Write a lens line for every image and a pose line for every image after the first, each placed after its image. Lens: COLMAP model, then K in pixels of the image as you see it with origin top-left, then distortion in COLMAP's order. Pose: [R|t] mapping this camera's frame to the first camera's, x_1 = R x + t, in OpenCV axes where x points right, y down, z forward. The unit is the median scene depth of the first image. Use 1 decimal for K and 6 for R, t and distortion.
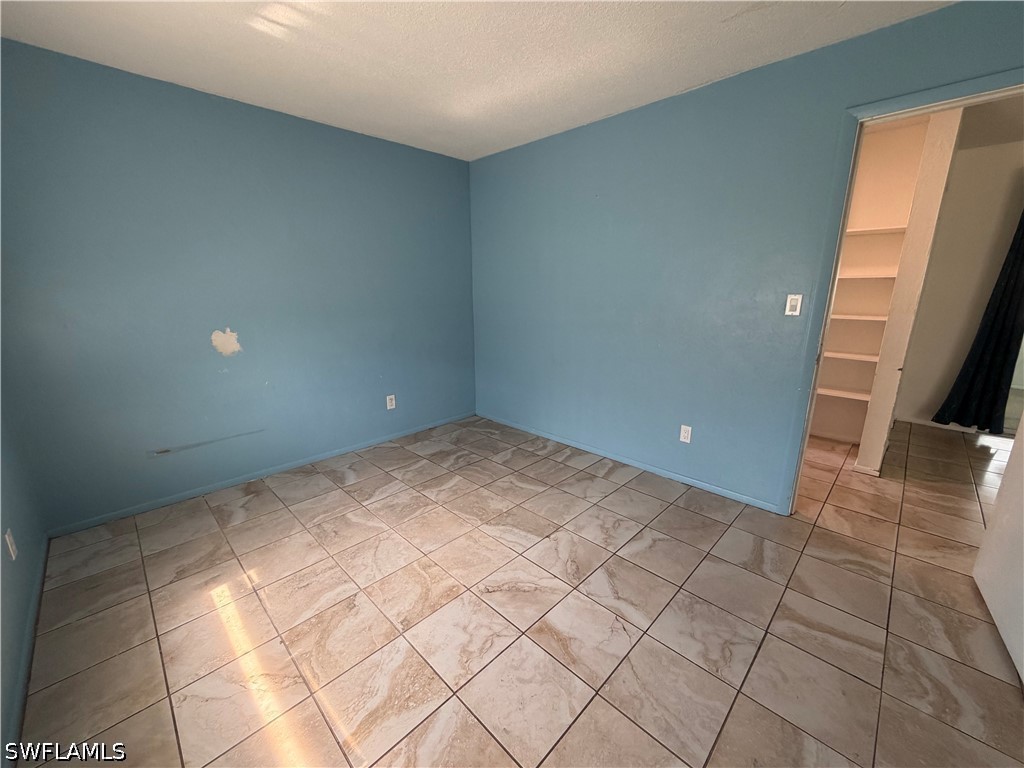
lens RADIAL K [[407.6, 0, 509.2], [0, 407.6, 385.2], [0, 0, 1]] dist [0.000621, 0.000613]
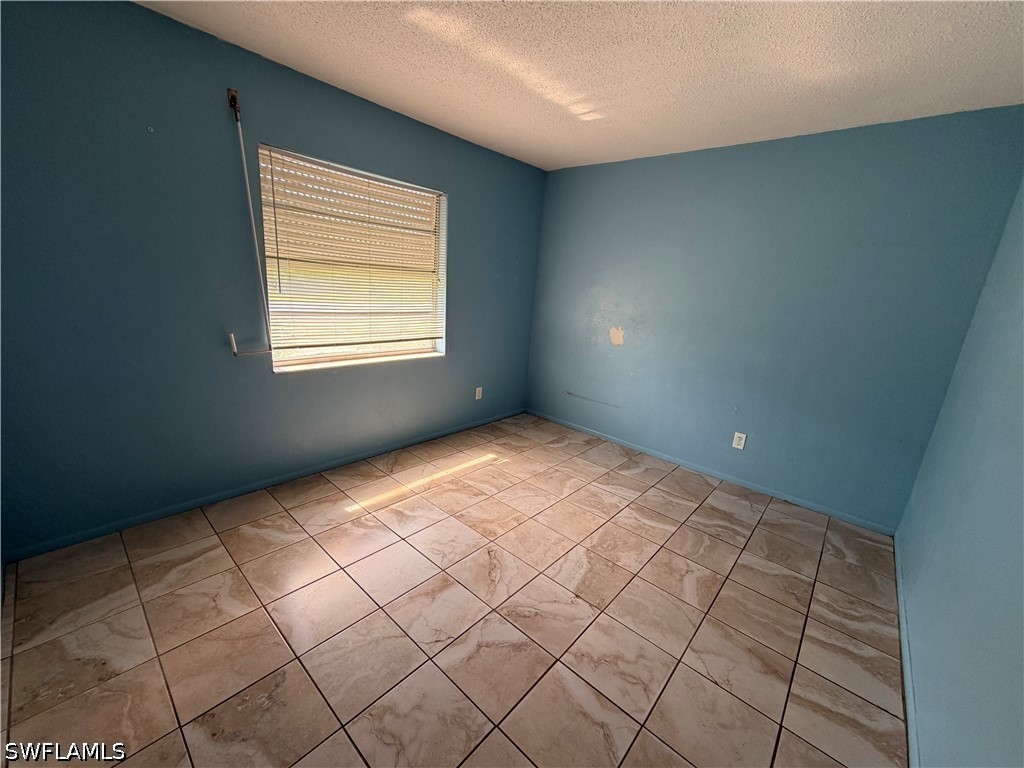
lens RADIAL K [[407.6, 0, 510.0], [0, 407.6, 384.4], [0, 0, 1]] dist [0.000621, 0.000613]
pose [[0.056217, 0.253291, -0.965755, 0.703439], [-0.310169, 0.923855, 0.224247, -0.161495], [0.949018, 0.286940, 0.130499, 0.556747]]
